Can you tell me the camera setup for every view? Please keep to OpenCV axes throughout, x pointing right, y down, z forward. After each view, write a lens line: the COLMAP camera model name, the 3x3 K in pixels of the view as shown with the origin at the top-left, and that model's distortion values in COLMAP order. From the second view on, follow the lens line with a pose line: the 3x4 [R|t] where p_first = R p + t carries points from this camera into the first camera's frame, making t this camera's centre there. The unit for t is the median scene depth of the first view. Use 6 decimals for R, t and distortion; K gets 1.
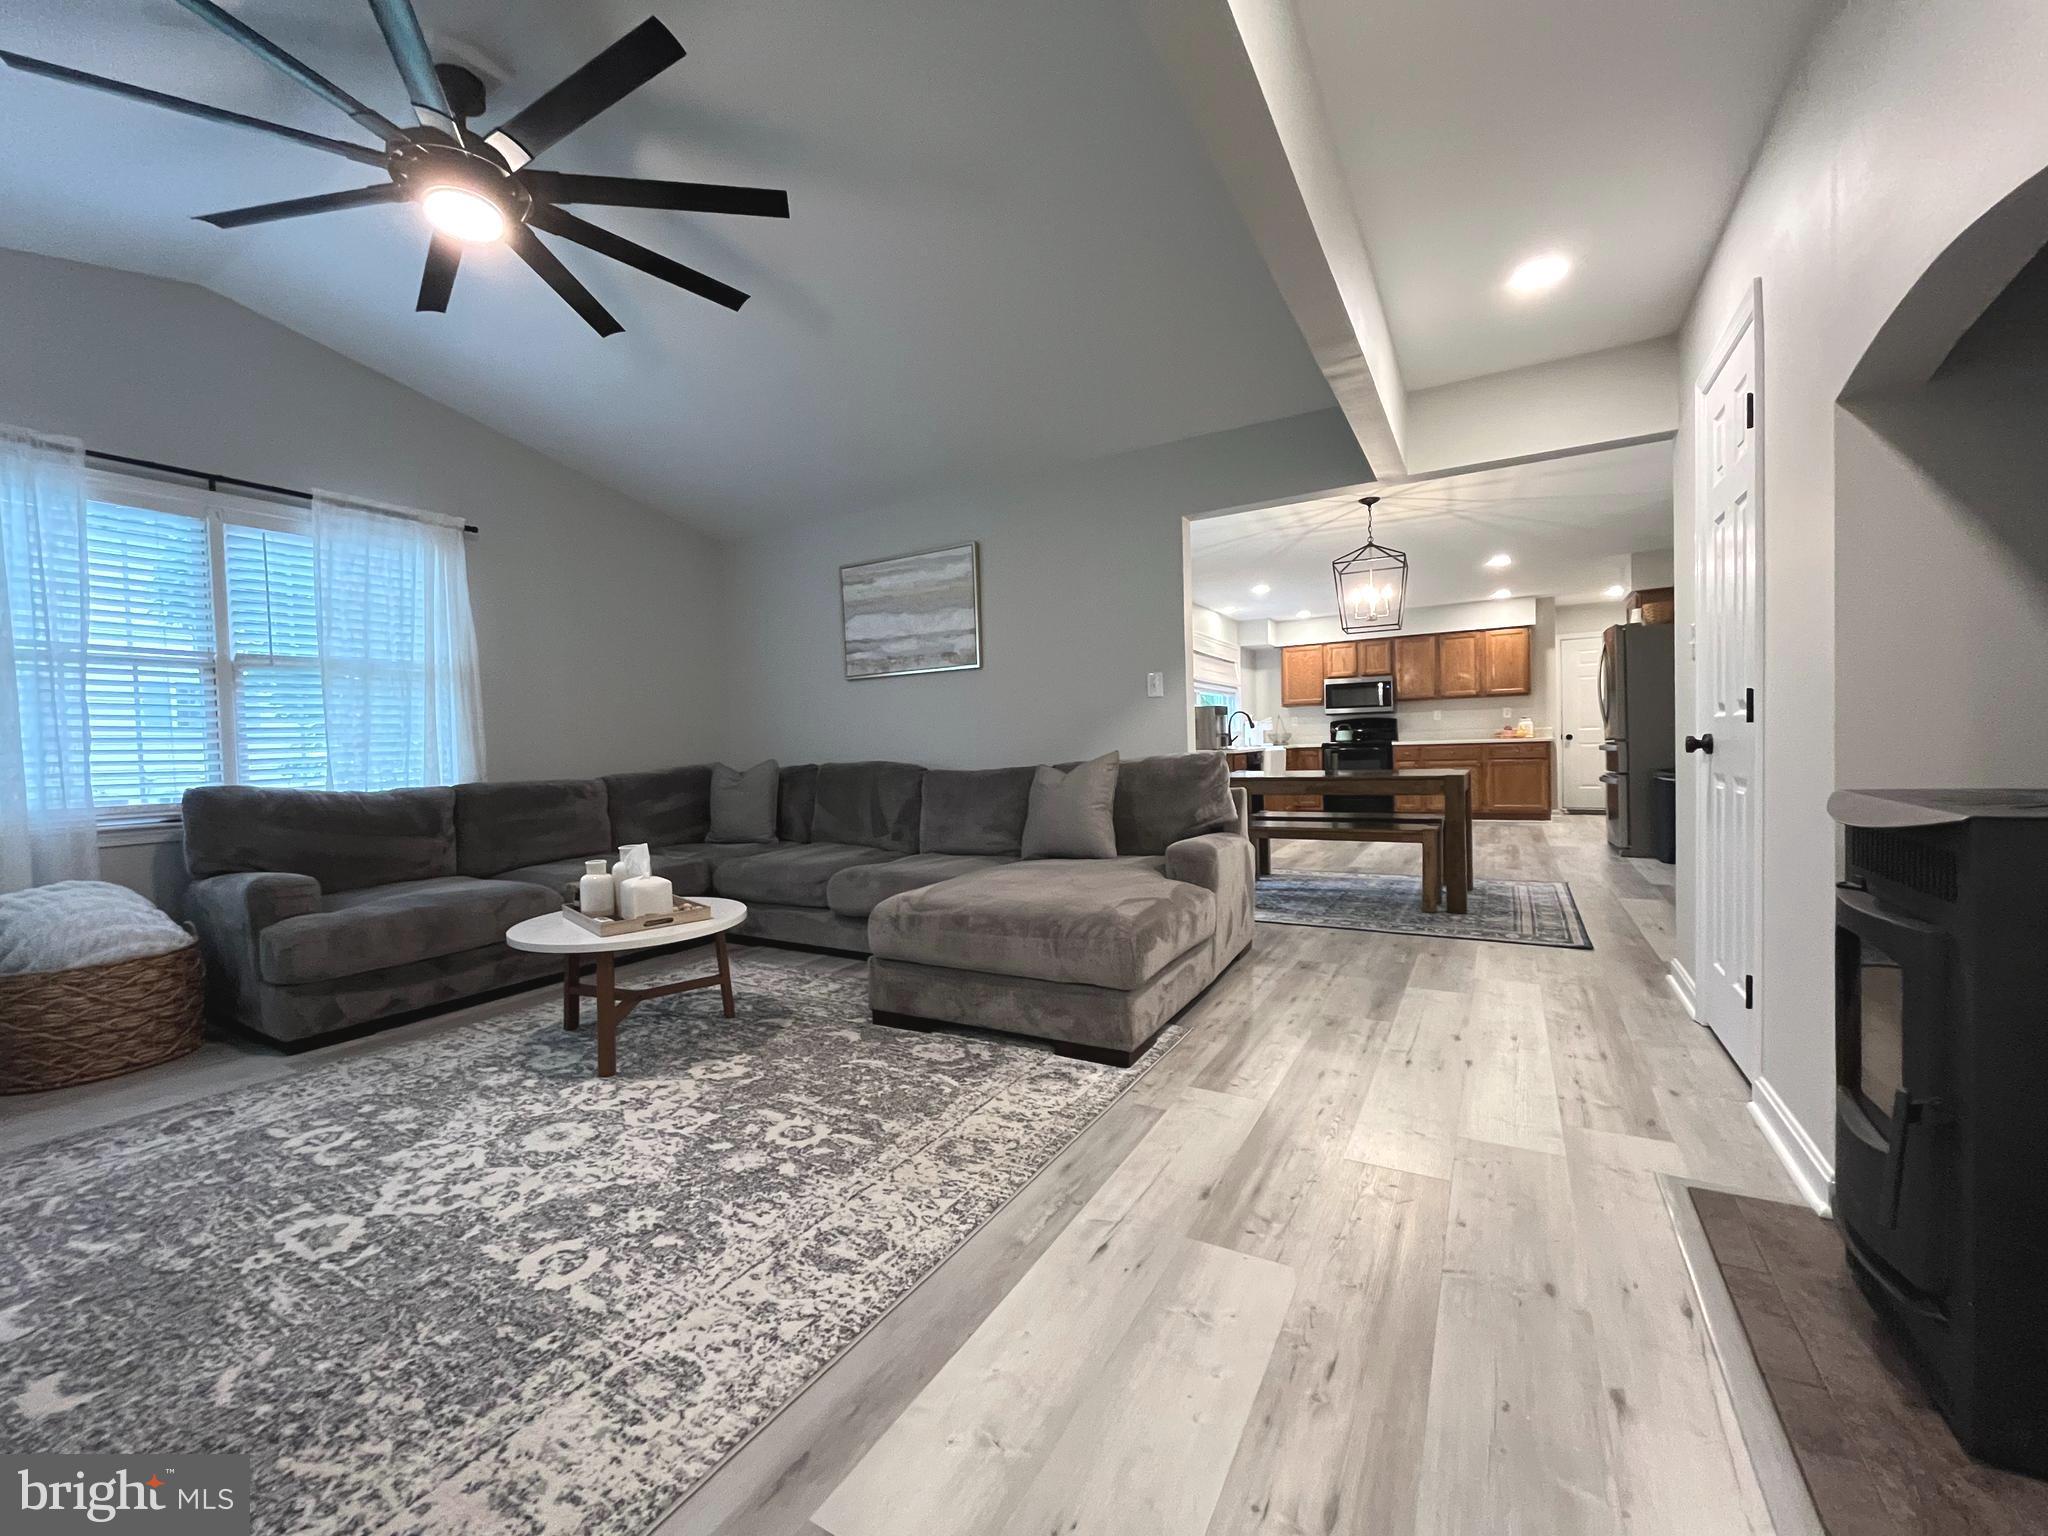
lens RADIAL K [[826.1, 0, 1015.7], [0, 826.1, 774.2], [0, 0, 1]] dist [-0.002863, -0.000302]
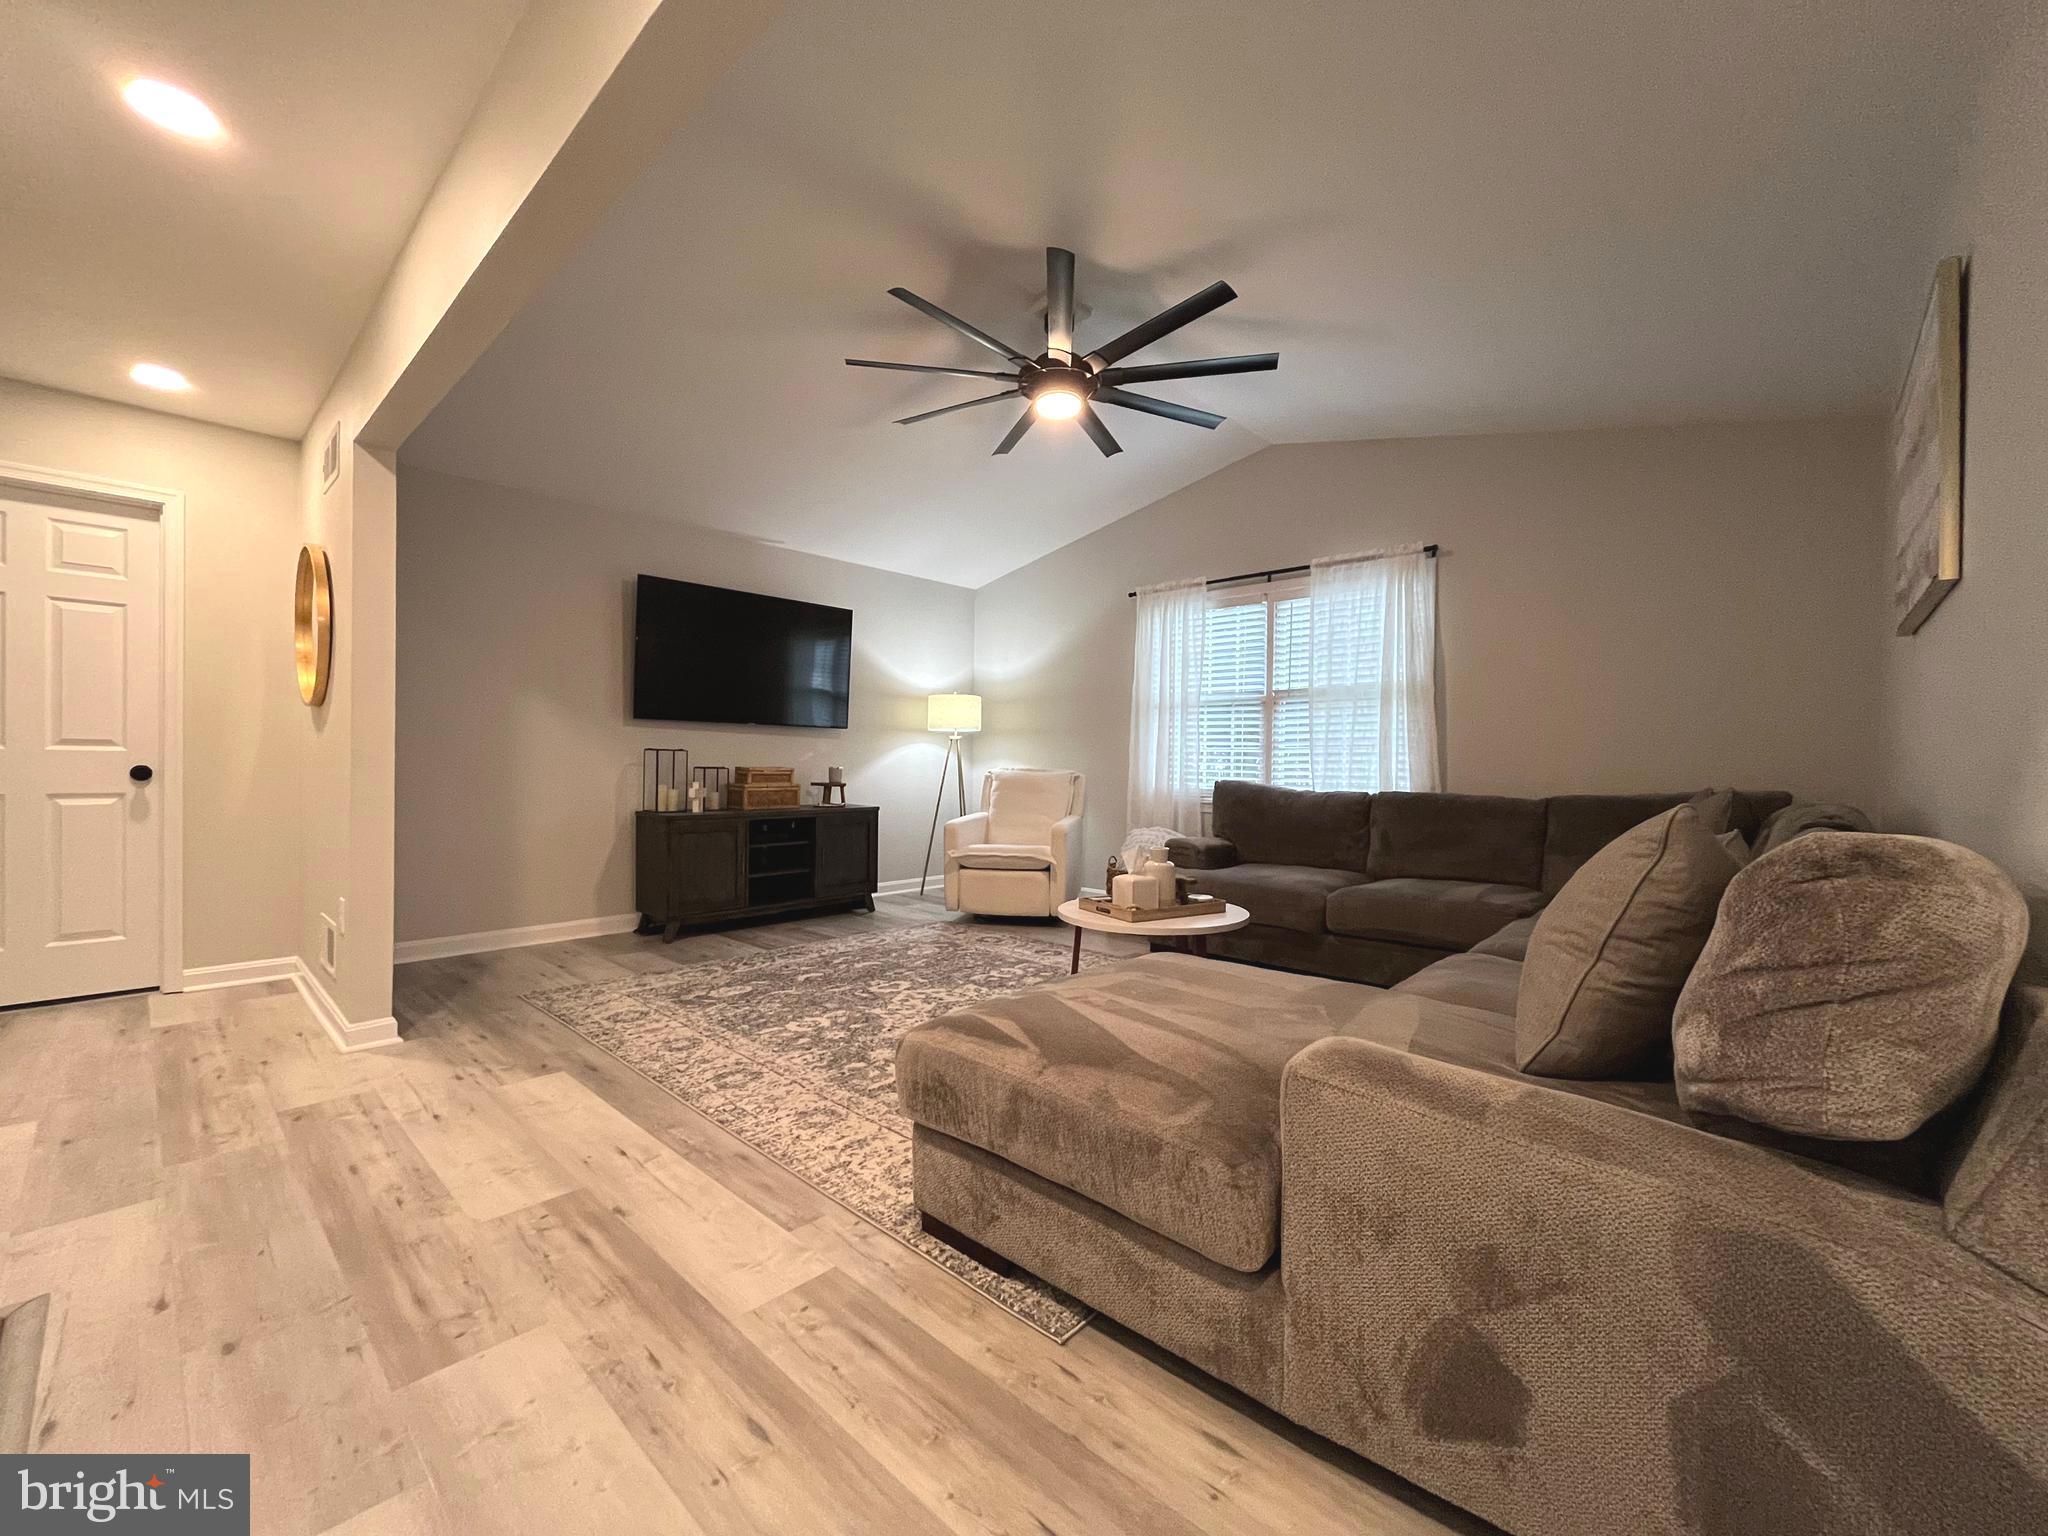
lens RADIAL K [[826.1, 0, 1017.7], [0, 826.1, 766.5], [0, 0, 1]] dist [-0.002863, -0.000302]
pose [[-0.214558, 0.030556, -0.976233, 0.742811], [-0.038161, 0.998485, 0.039640, -0.068063], [0.975965, 0.045759, -0.213067, 1.126139]]
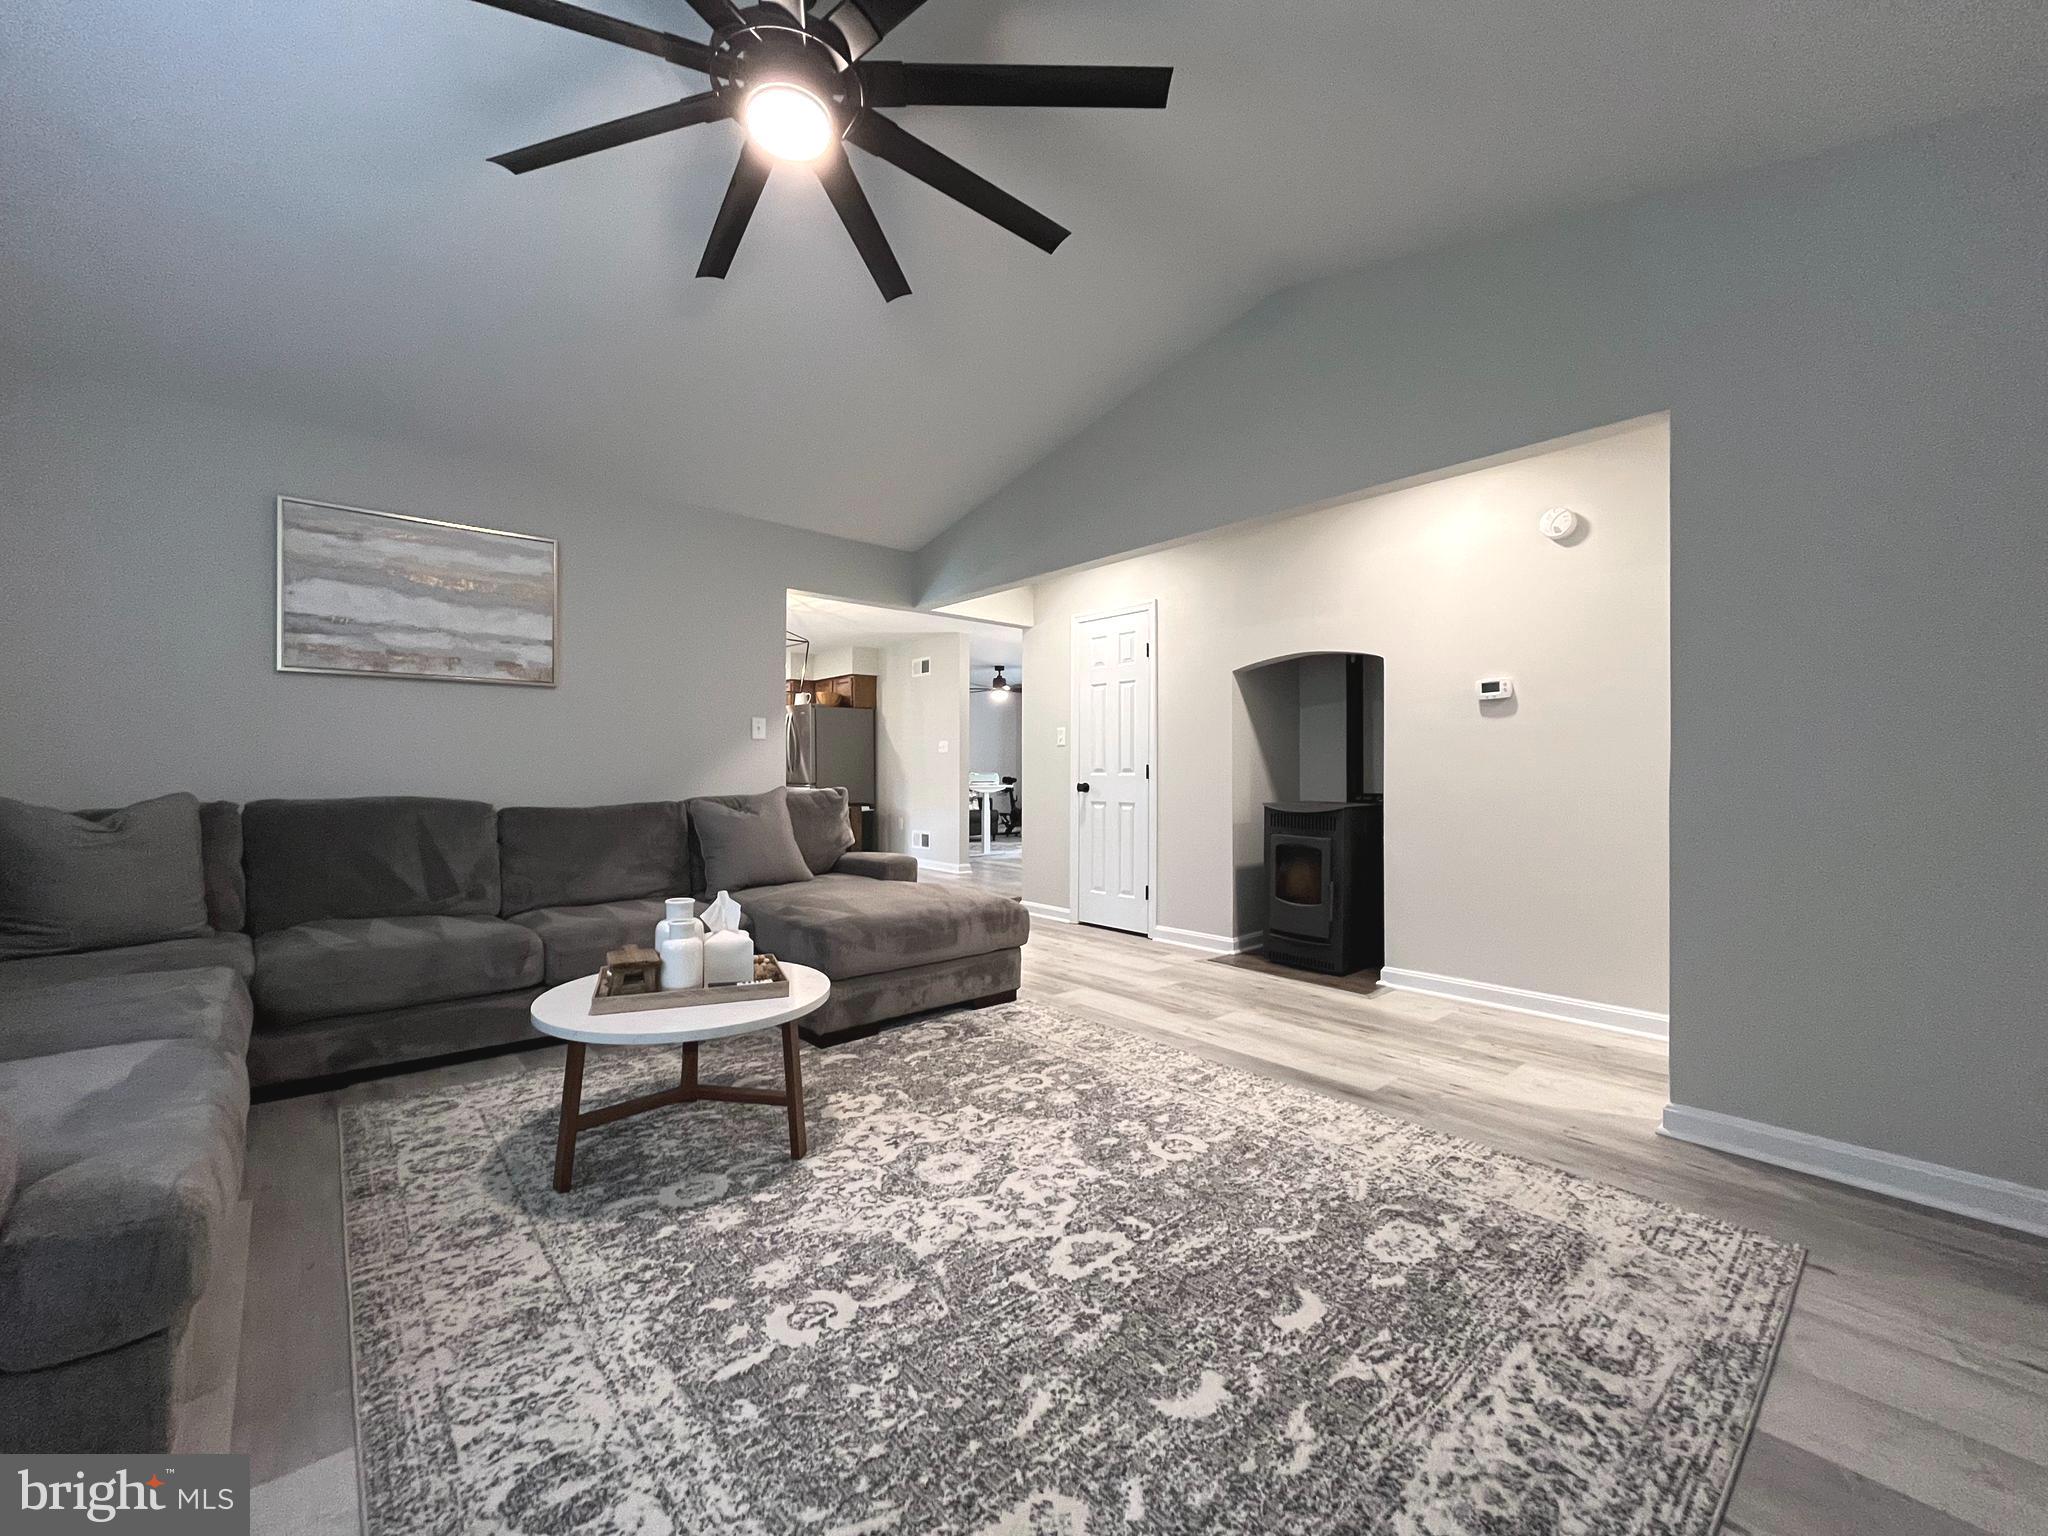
lens RADIAL K [[826.1, 0, 1017.4], [0, 826.1, 770.0], [0, 0, 1]] dist [-0.002863, -0.000302]
pose [[0.316037, 0.033569, 0.948153, -1.197099], [0.019613, 0.998929, -0.041904, 0.003632], [-0.948544, 0.031839, 0.315040, 0.478419]]
